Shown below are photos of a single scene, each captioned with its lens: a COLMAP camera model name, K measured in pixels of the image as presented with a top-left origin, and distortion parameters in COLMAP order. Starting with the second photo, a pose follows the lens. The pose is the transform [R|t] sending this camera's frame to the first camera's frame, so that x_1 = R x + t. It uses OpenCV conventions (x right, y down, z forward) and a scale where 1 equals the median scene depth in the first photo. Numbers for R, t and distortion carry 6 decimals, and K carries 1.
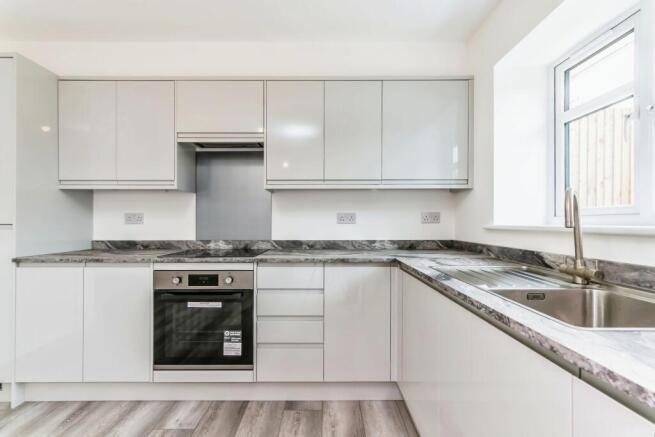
lens RADIAL K [[298.7, 0, 334.2], [0, 298.7, 222.5], [0, 0, 1]] dist [-0.001863, -0.000291]
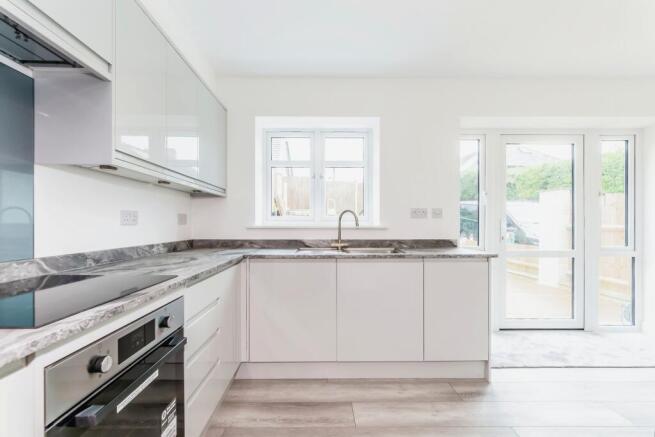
lens RADIAL K [[299.7, 0, 319.4], [0, 299.7, 222.9], [0, 0, 1]] dist [0.000775, 0.000117]
pose [[-0.004171, 0.005425, 0.999977, -0.927745], [-0.004427, 0.999975, -0.005444, 0.001039], [-0.999982, -0.004449, -0.004147, 0.691932]]
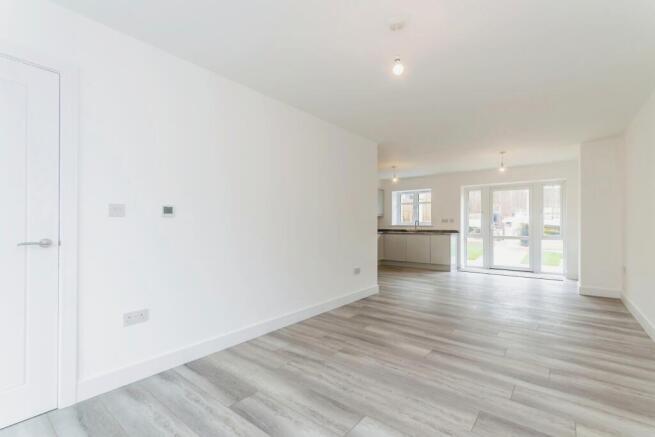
lens RADIAL K [[299.1, 0, 327.5], [0, 299.1, 218.5], [0, 0, 1]] dist [0.001742, -0.000085]
pose [[0.625942, 0.017602, 0.779671, -3.821023], [-0.006148, 0.999826, -0.017636, -0.004696], [-0.779846, 0.006246, 0.625941, -1.177324]]
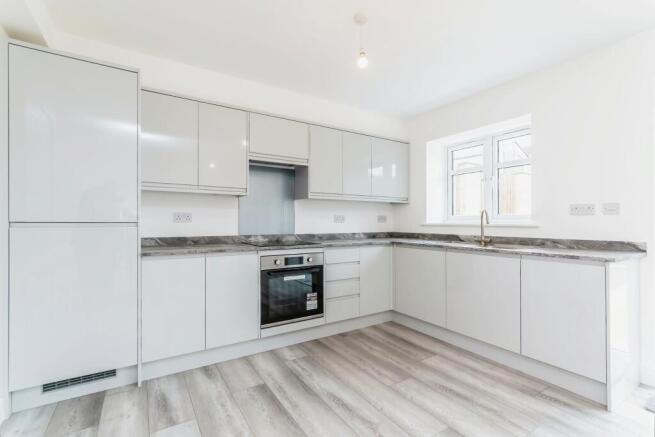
lens RADIAL K [[299.1, 0, 327.5], [0, 299.1, 218.5], [0, 0, 1]] dist [0.001742, -0.000085]
pose [[0.847054, 0.008789, 0.531435, -1.063838], [-0.004795, 0.999949, -0.008895, -0.002281], [-0.531486, 0.004986, 0.847053, -0.322898]]
